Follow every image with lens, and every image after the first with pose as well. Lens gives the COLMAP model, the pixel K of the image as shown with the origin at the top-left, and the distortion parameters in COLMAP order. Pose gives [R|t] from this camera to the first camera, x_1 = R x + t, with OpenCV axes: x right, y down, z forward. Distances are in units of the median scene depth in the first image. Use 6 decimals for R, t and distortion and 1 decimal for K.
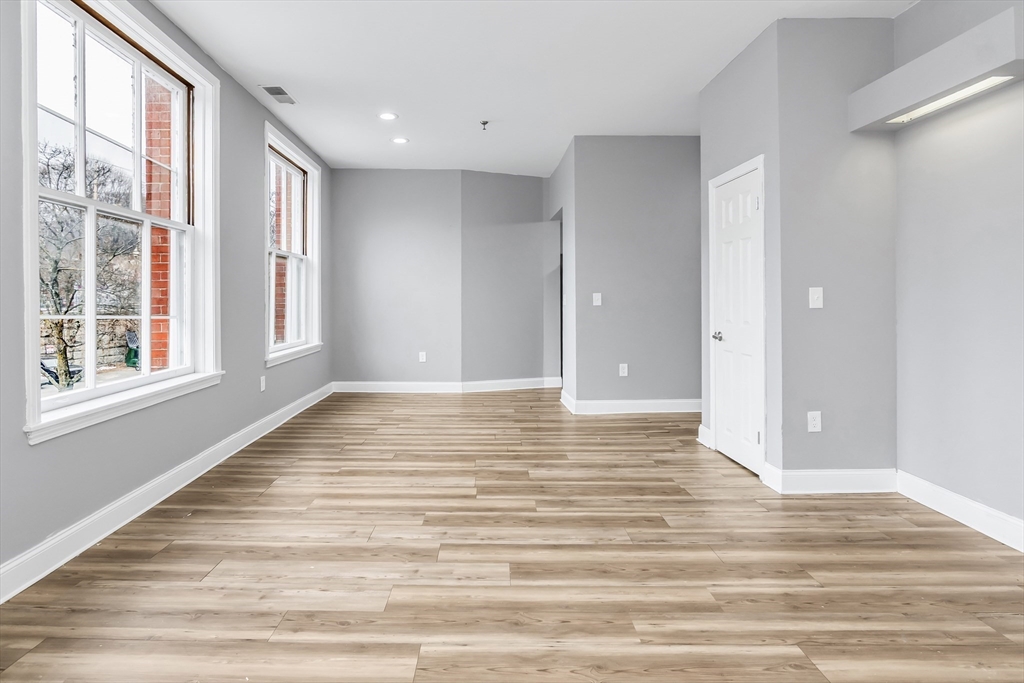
lens RADIAL K [[547.0, 0, 515.3], [0, 547.0, 309.7], [0, 0, 1]] dist [-0.001801, -0.000784]
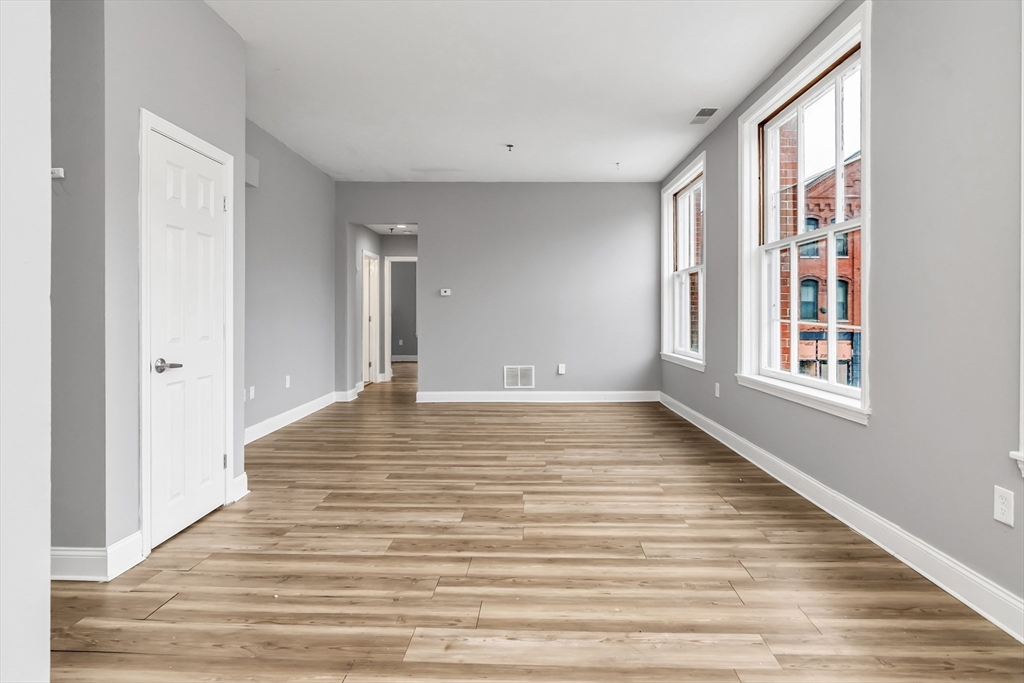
lens RADIAL K [[547.0, 0, 515.3], [0, 547.0, 309.7], [0, 0, 1]] dist [-0.001801, -0.000784]
pose [[-0.995411, 0.000527, 0.095694, -0.160326], [0.000619, 0.999999, 0.000934, -0.033972], [-0.095694, 0.000989, -0.995410, 2.088867]]
